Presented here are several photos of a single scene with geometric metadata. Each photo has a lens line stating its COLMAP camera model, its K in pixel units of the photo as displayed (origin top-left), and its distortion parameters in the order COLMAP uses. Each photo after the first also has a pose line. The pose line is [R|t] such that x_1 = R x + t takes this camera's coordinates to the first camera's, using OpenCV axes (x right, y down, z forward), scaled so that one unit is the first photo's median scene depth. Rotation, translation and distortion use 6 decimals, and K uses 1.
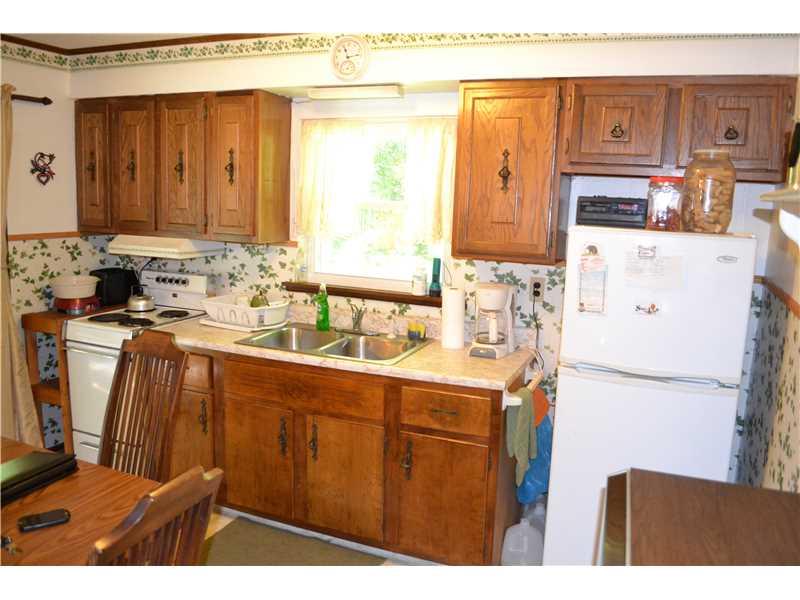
lens RADIAL K [[641.1, 0, 397.9], [0, 641.1, 302.9], [0, 0, 1]] dist [-0.082440, 0.011024]
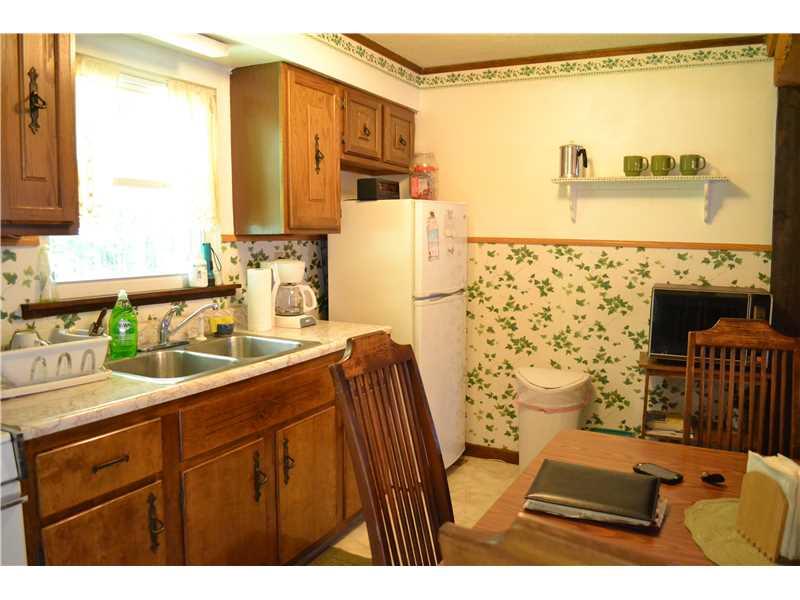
lens RADIAL K [[641.1, 0, 401.1], [0, 641.1, 306.6], [0, 0, 1]] dist [-0.082440, 0.011024]
pose [[0.069817, -0.147246, 0.986633, -0.789369], [0.160093, 0.977880, 0.134611, -0.057831], [-0.984630, 0.148555, 0.091846, 0.645801]]
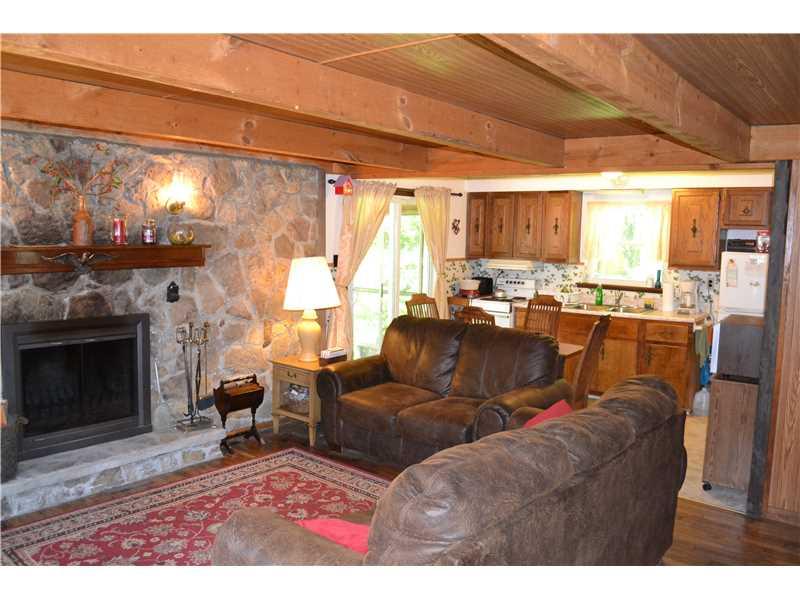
lens RADIAL K [[641.1, 0, 400.9], [0, 641.1, 300.1], [0, 0, 1]] dist [-0.082440, 0.011024]
pose [[0.964143, 0.009496, -0.265214, -0.193079], [-0.026696, 0.997761, -0.061324, 0.169188], [0.264038, 0.066205, 0.962237, -1.127953]]
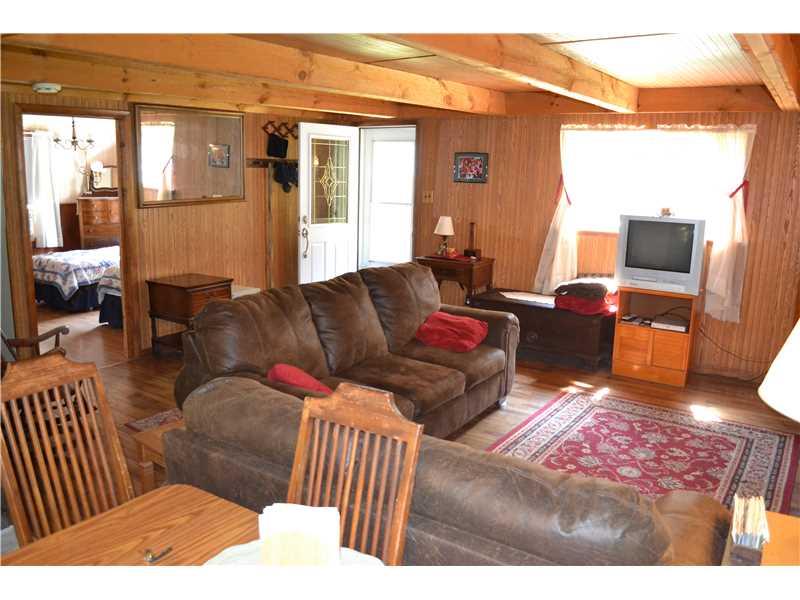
lens RADIAL K [[641.1, 0, 397.6], [0, 641.1, 299.6], [0, 0, 1]] dist [-0.082440, 0.011024]
pose [[-0.981892, -0.086957, 0.168305, -0.528083], [-0.021809, 0.934407, 0.355540, -0.162631], [-0.188182, 0.345431, -0.919383, 0.810011]]
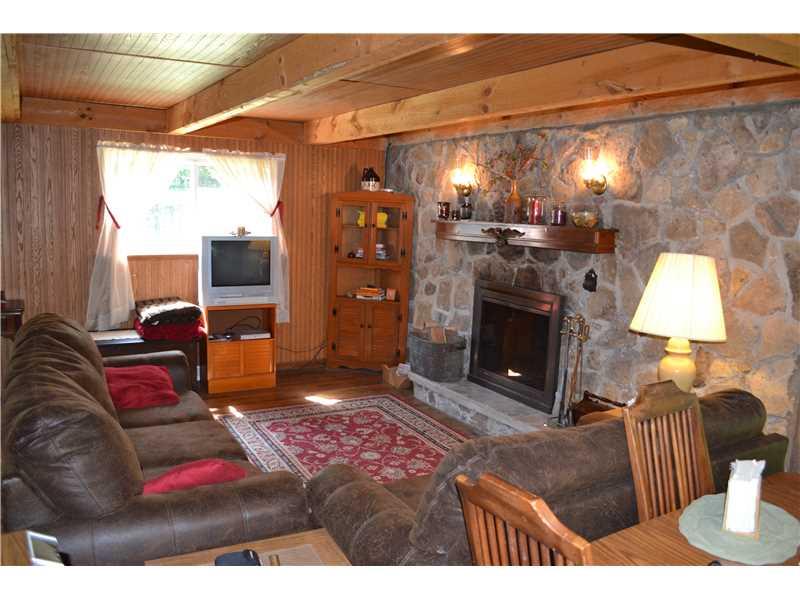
lens RADIAL K [[641.1, 0, 394.9], [0, 641.1, 300.0], [0, 0, 1]] dist [-0.082440, 0.011024]
pose [[-0.586014, 0.061710, -0.807947, 0.216119], [-0.181594, 0.961733, 0.205169, -0.073735], [0.789690, 0.266950, -0.552383, 0.493608]]
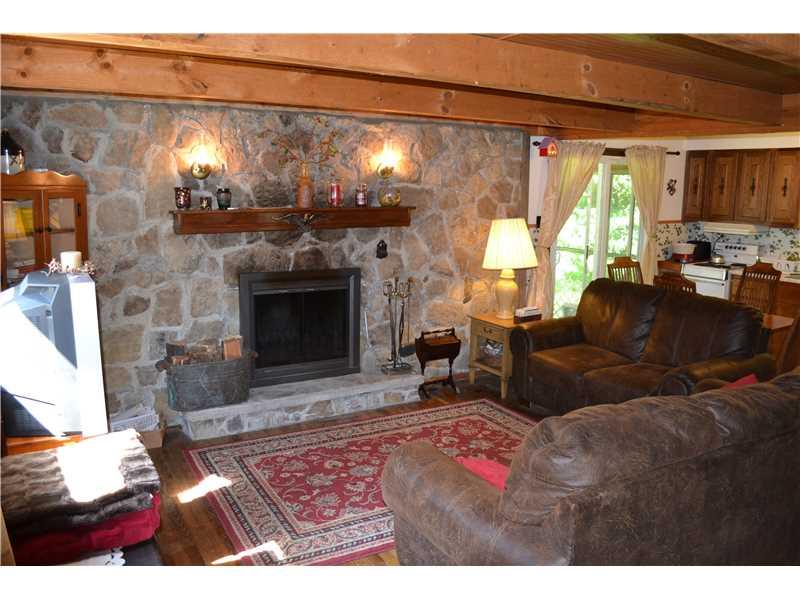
lens RADIAL K [[641.1, 0, 401.5], [0, 641.1, 299.9], [0, 0, 1]] dist [-0.082440, 0.011024]
pose [[0.813853, 0.074186, -0.576315, -0.098749], [-0.074253, 0.996963, 0.023476, 0.162504], [0.576307, 0.023687, 0.816890, -1.163734]]
